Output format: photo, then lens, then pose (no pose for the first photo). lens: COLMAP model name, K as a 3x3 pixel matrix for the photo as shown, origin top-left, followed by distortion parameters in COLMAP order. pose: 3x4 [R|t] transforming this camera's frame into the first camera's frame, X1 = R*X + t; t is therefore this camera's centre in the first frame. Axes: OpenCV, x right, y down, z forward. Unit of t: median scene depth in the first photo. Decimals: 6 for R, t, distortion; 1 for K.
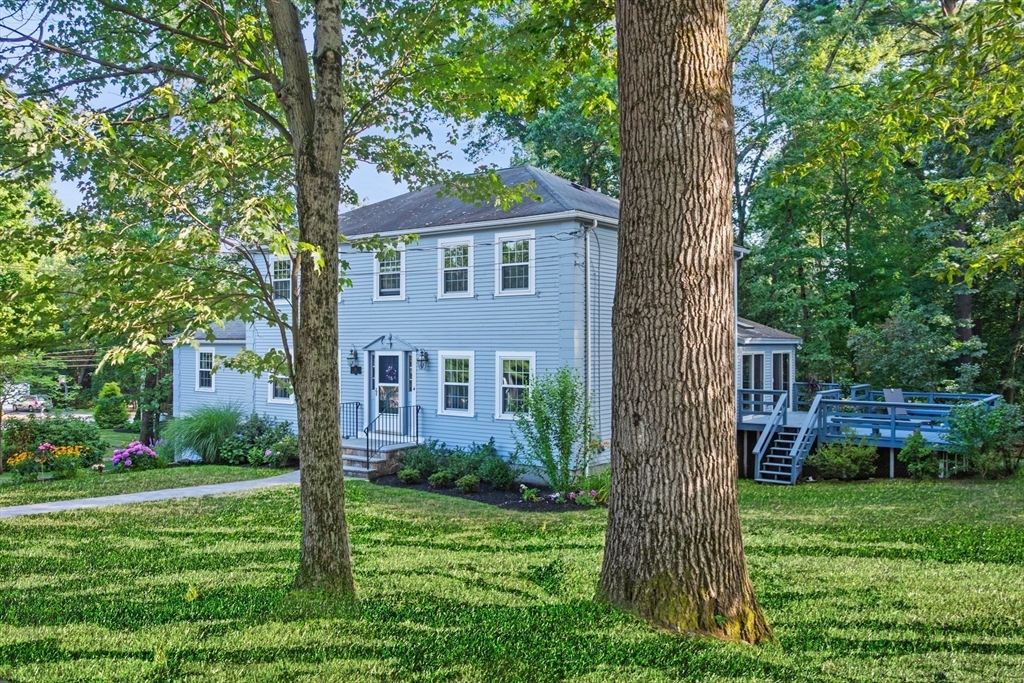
lens RADIAL K [[795.0, 0, 517.1], [0, 795.0, 343.1], [0, 0, 1]] dist [-0.003853, -0.017233]
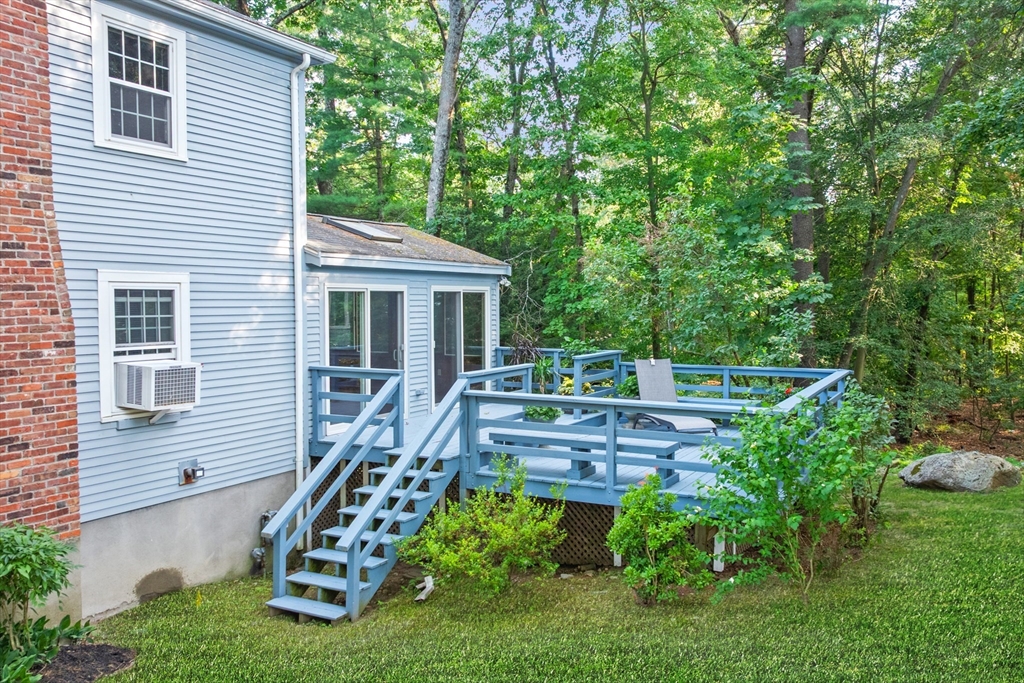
lens RADIAL K [[795.0, 0, 517.1], [0, 795.0, 343.1], [0, 0, 1]] dist [-0.003853, -0.017233]
pose [[0.988729, -0.009946, 0.149386, 0.223365], [0.001910, 0.998548, 0.053837, 0.014461], [-0.149705, -0.052945, 0.987312, 0.363937]]
